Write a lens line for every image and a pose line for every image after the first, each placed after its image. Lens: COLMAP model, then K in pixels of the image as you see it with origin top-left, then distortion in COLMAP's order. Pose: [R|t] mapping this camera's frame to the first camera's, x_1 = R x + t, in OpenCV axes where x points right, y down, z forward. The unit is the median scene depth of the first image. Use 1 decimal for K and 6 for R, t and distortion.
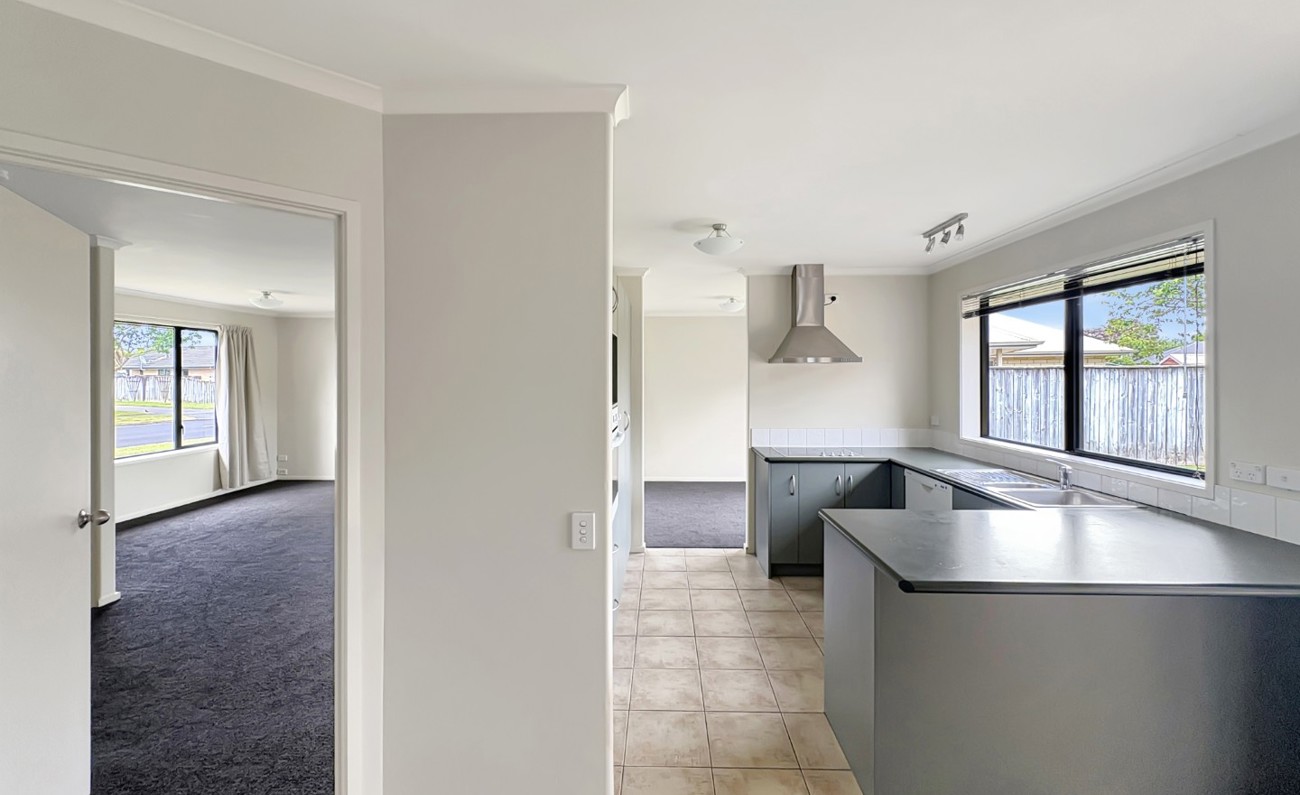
lens RADIAL K [[528.7, 0, 652.3], [0, 528.7, 385.2], [0, 0, 1]] dist [0.000535, 0.000048]
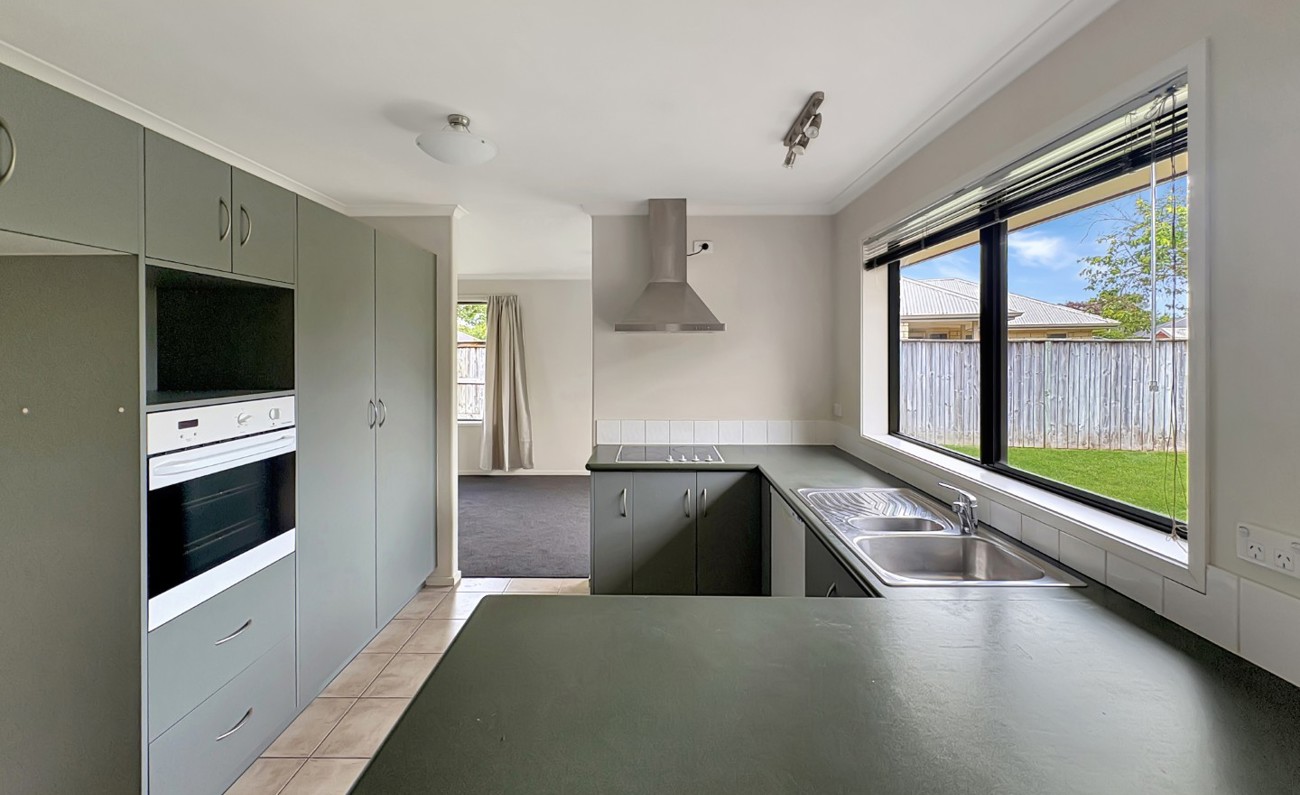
lens RADIAL K [[537.0, 0, 650.6], [0, 537.0, 360.4], [0, 0, 1]] dist [0.000446, 0.000113]
pose [[0.999919, 0.000845, 0.012686, 0.245417], [-0.000856, 0.999999, 0.000859, -0.003139], [-0.012686, -0.000870, 0.999919, 0.230903]]
